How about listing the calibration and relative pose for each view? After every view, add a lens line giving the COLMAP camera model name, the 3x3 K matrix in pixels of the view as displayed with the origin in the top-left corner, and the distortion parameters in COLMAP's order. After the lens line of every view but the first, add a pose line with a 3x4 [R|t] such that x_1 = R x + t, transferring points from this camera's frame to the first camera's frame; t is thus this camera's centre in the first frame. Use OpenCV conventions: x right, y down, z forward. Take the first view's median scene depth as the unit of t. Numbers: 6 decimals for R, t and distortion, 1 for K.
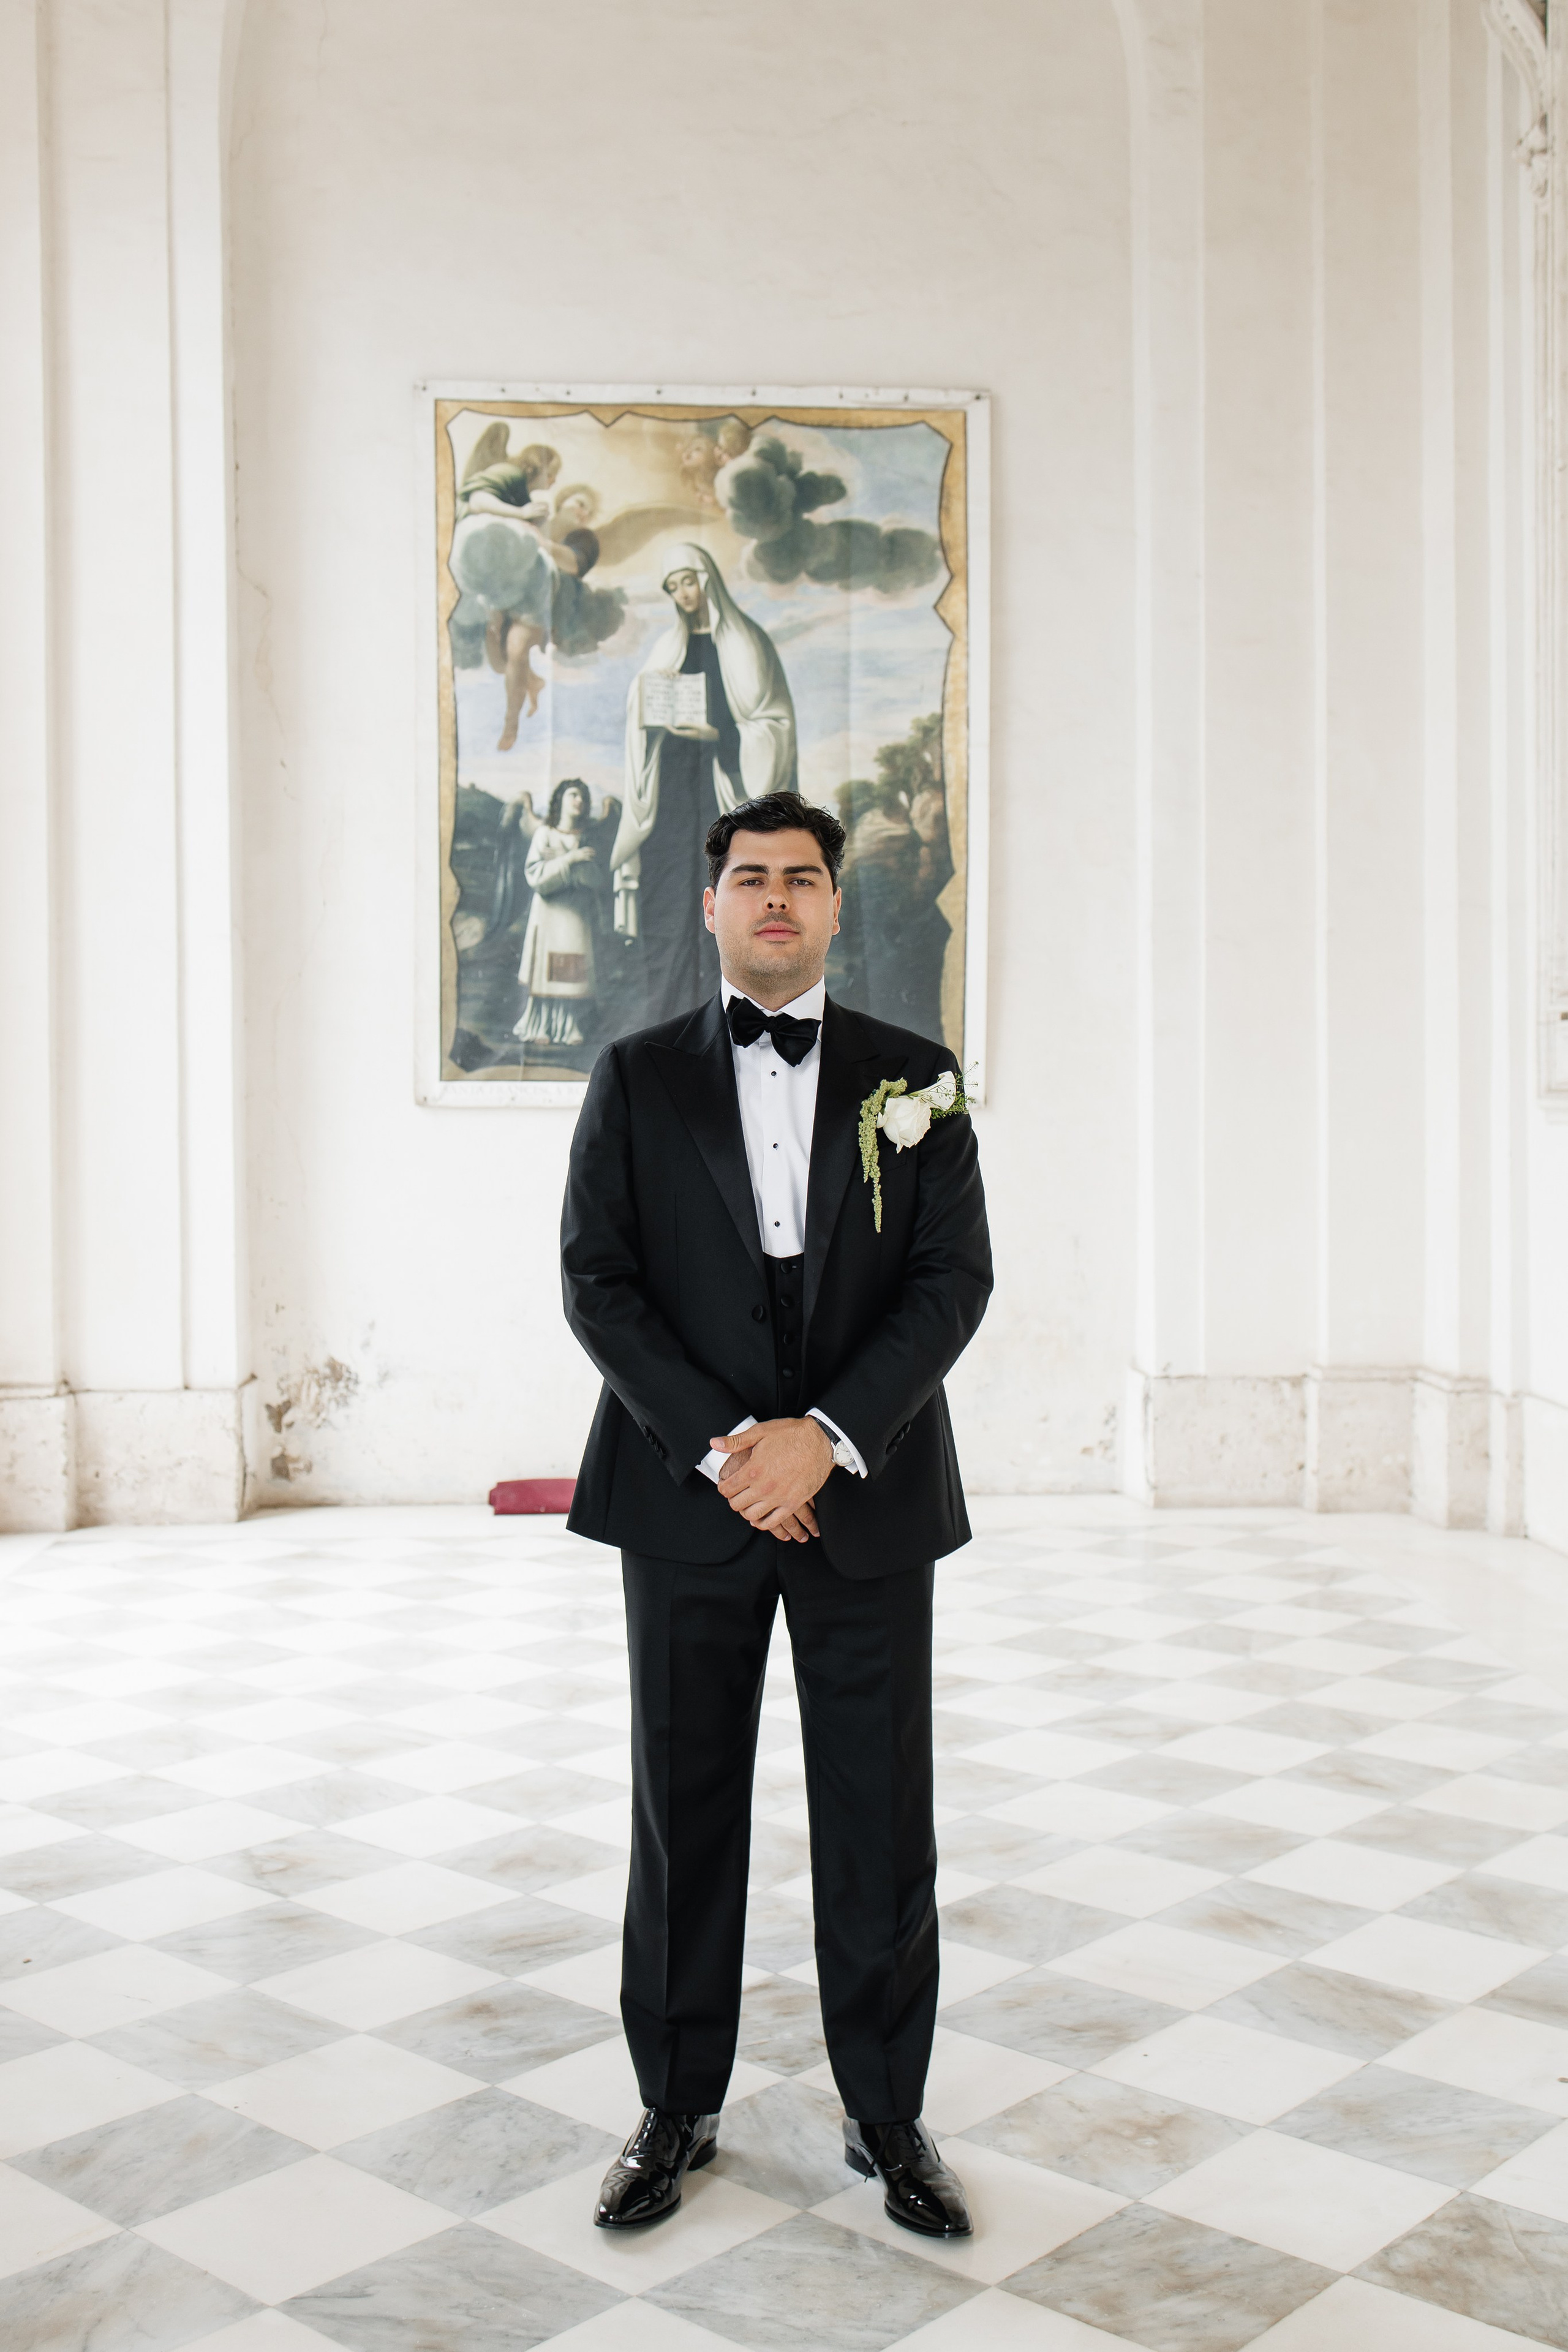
lens RADIAL K [[2447.1, 0, 784.0], [0, 2447.1, 1176.0], [0, 0, 1]] dist [0.005608, 0.005353]
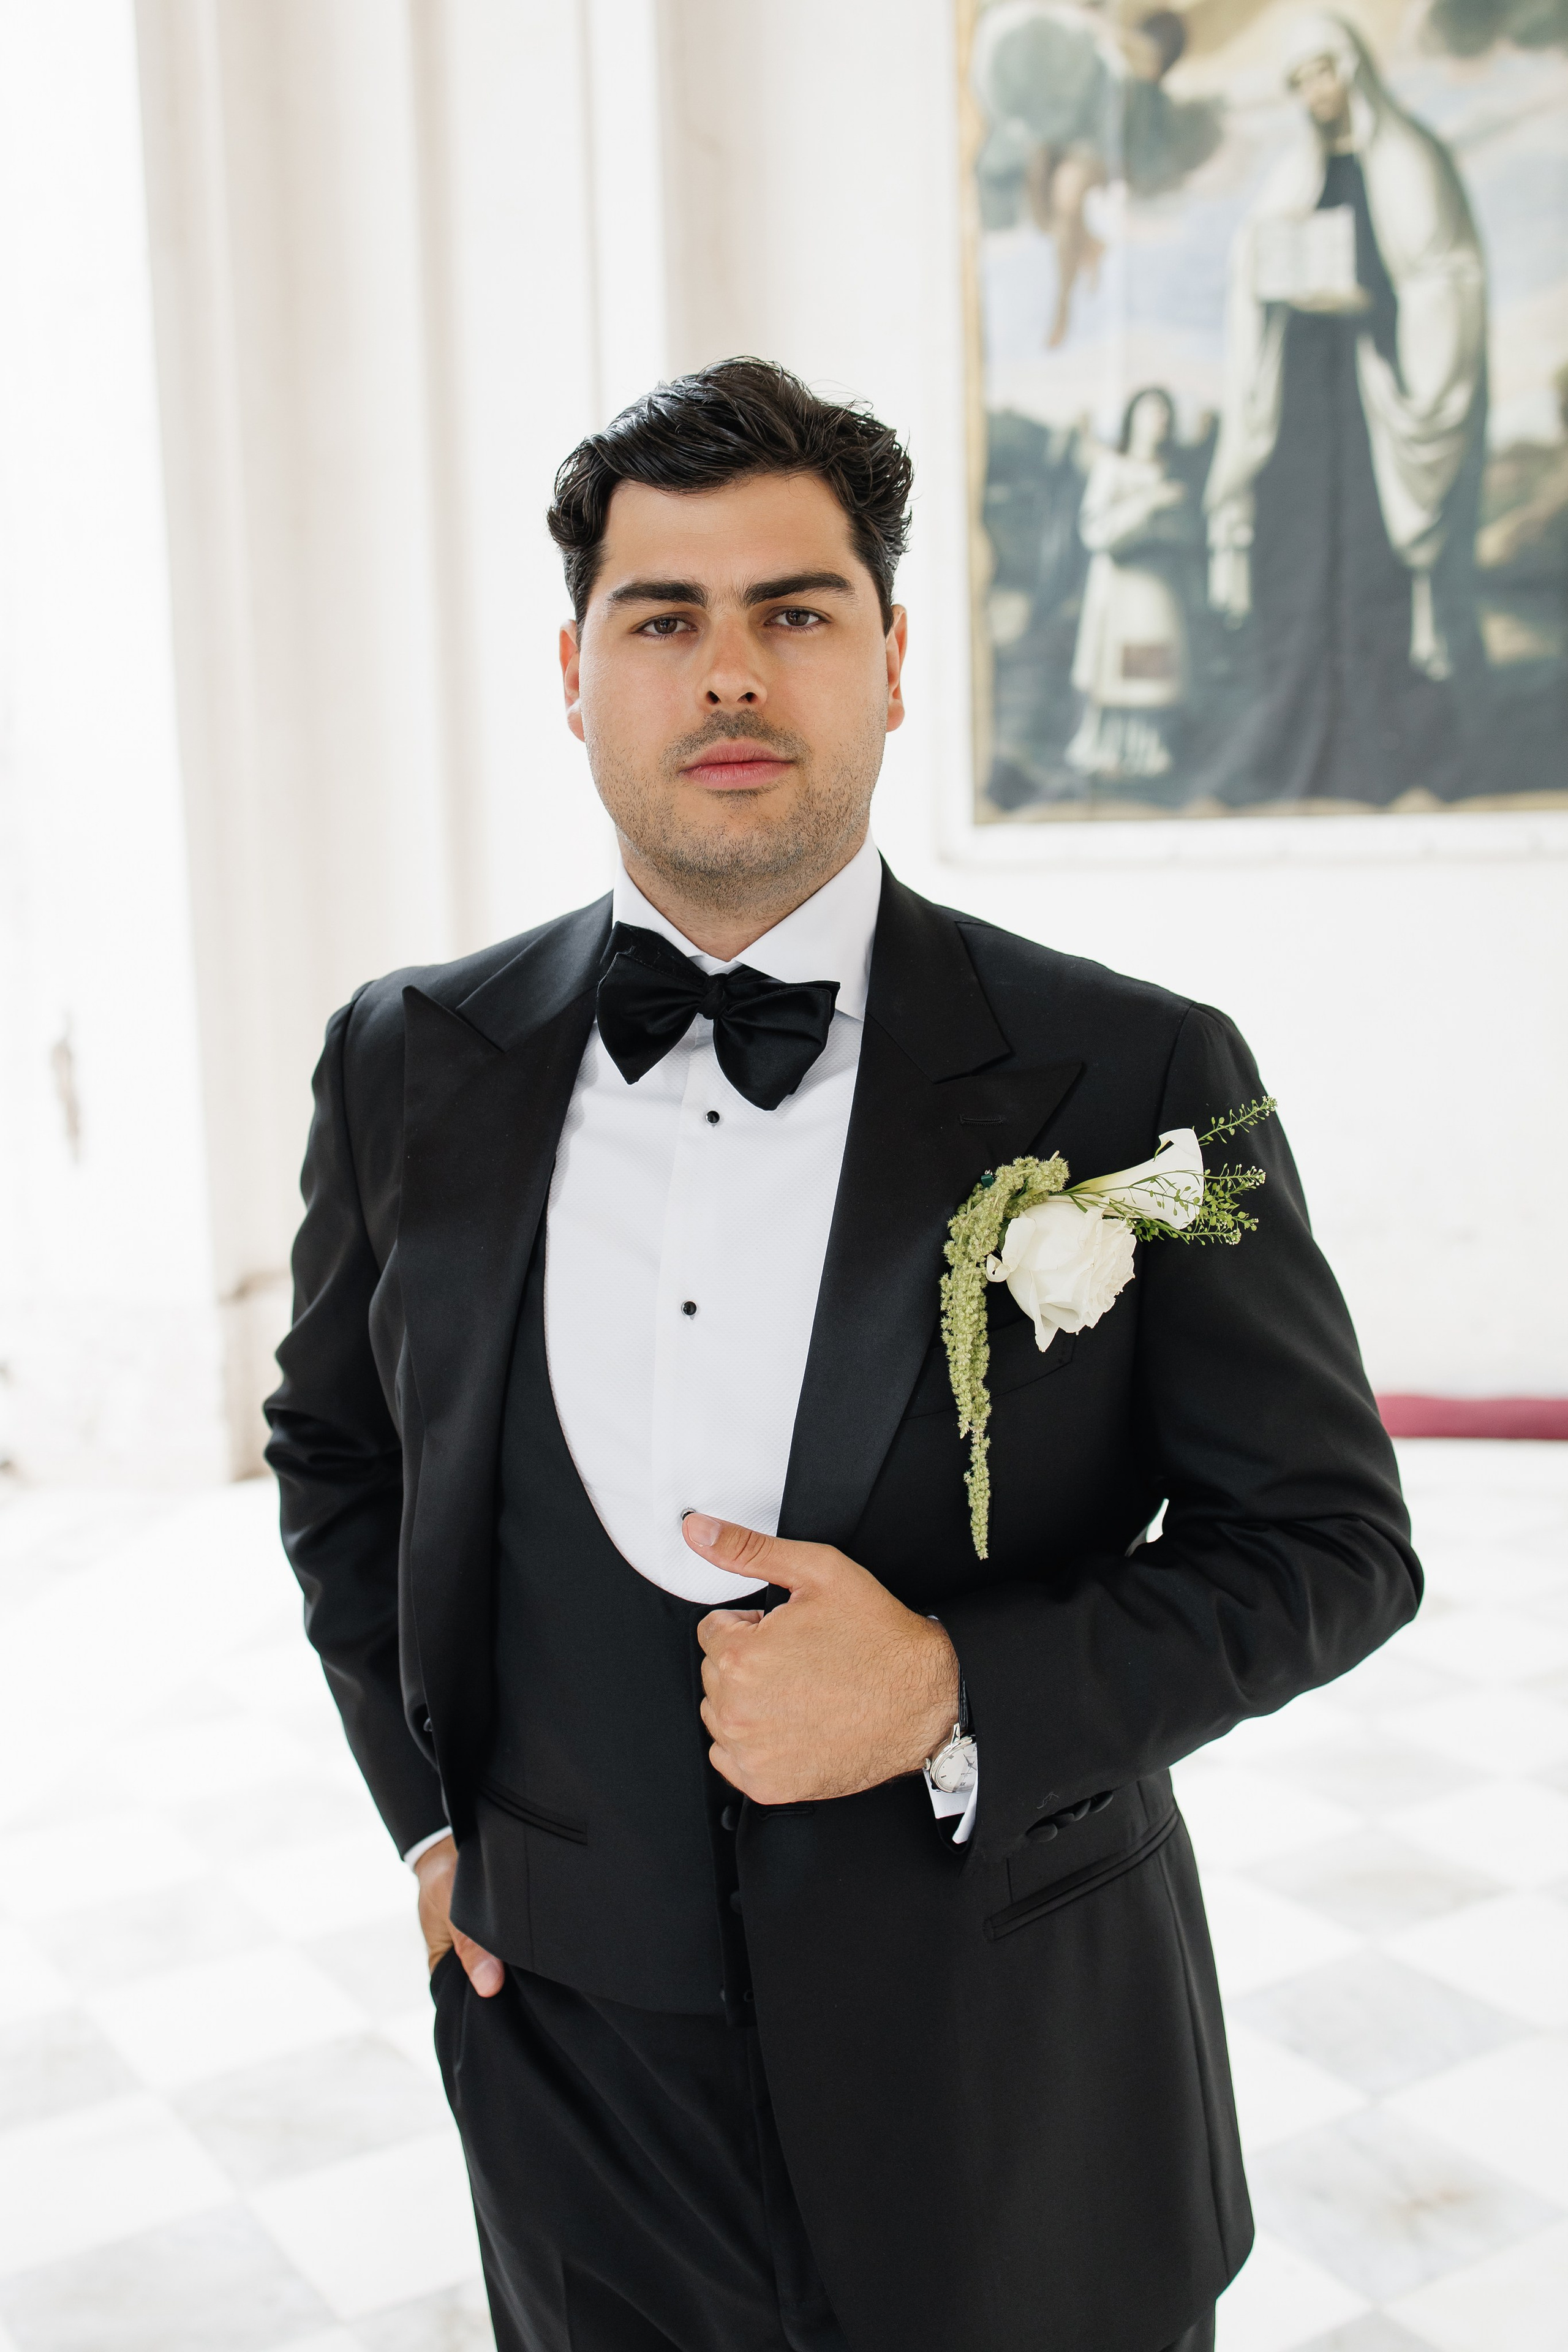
lens RADIAL K [[2692.1, 0, 784.0], [0, 2692.1, 1176.0], [0, 0, 1]] dist [-0.007912, -0.003377]
pose [[0.952150, 0.017113, -0.305153, 0.050475], [0.019959, 0.992819, 0.117954, -0.032055], [0.304980, -0.118400, 0.944970, 0.223797]]
